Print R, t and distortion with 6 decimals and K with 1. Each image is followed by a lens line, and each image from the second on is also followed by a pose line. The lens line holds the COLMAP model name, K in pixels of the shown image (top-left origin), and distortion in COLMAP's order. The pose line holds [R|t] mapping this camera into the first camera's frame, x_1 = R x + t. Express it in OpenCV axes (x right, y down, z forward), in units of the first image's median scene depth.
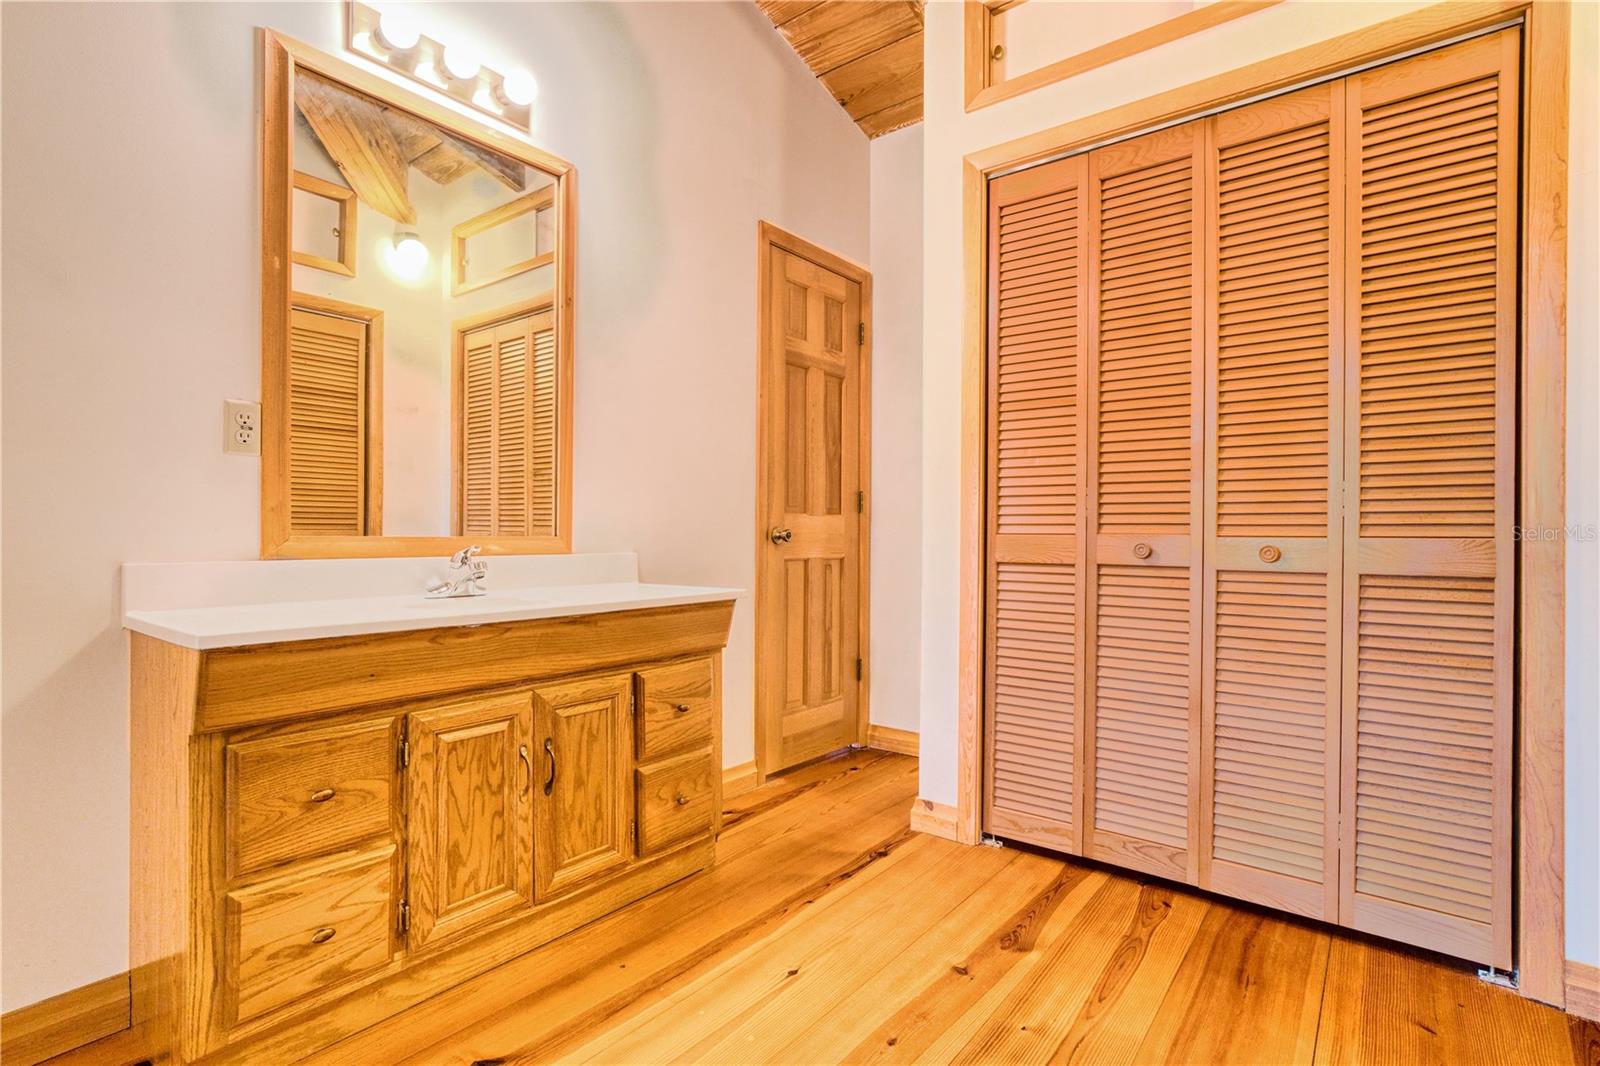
lens RADIAL K [[757.4, 0, 800.0], [0, 757.4, 533.0], [0, 0, 1]] dist [-0.009666, 0.000014]
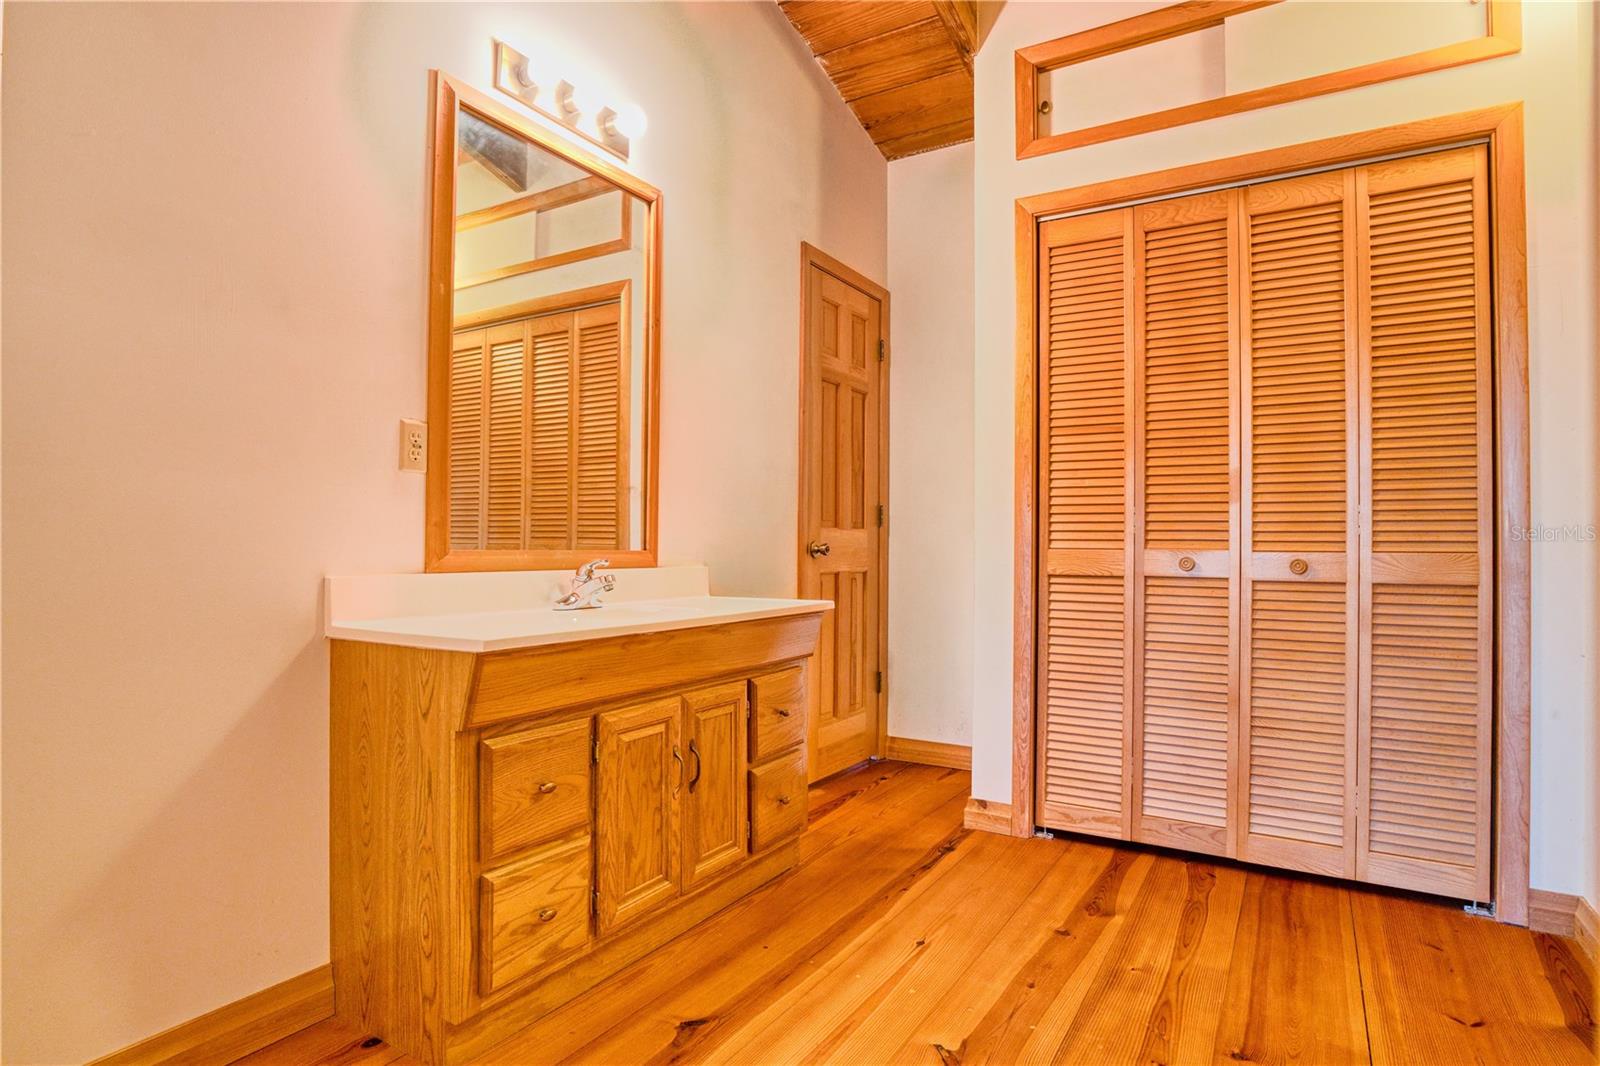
lens RADIAL K [[834.2, 0, 800.0], [0, 834.2, 533.0], [0, 0, 1]] dist [-0.032813, 0.001052]
pose [[0.993262, 0.003779, 0.115829, -0.278069], [-0.002163, 0.999899, -0.014071, -0.004193], [-0.115870, 0.013726, 0.993169, -0.167421]]
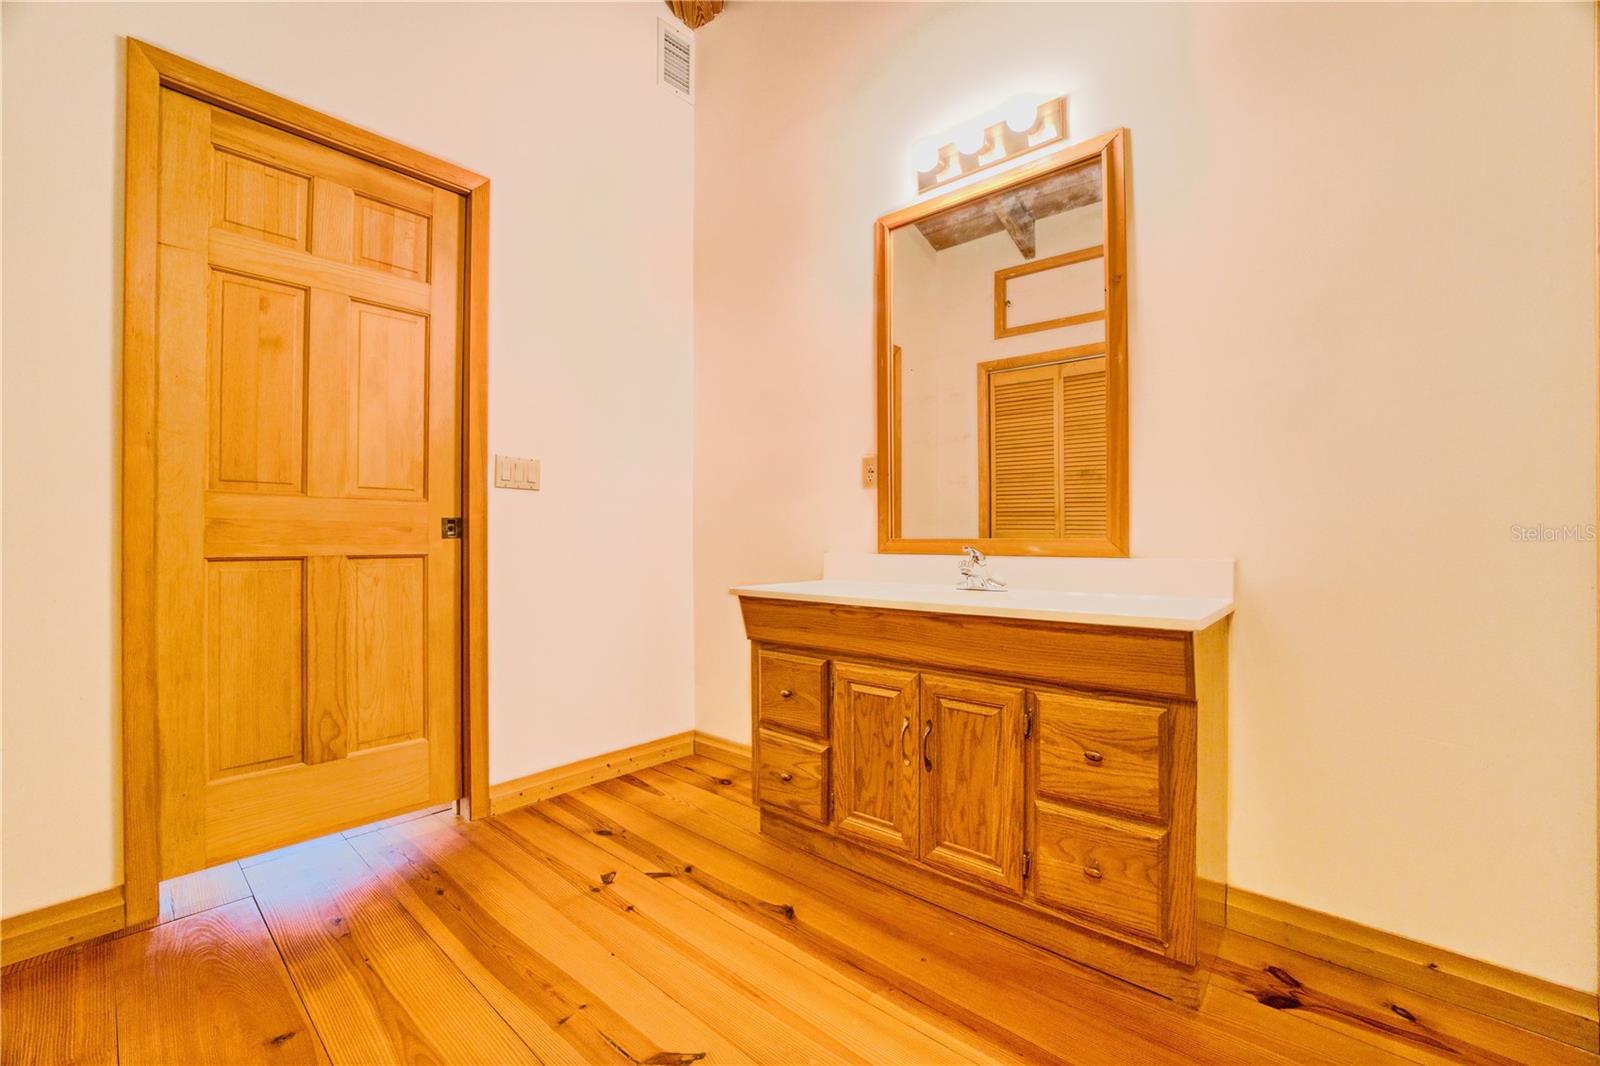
lens RADIAL K [[659.7, 0, 800.0], [0, 659.7, 533.0], [0, 0, 1]] dist [-0.043222, 0.008682]
pose [[-0.060326, -0.012738, -0.998097, 0.560053], [0.003963, 0.999908, -0.013001, 0.007519], [0.998171, -0.004740, -0.060270, 0.758941]]
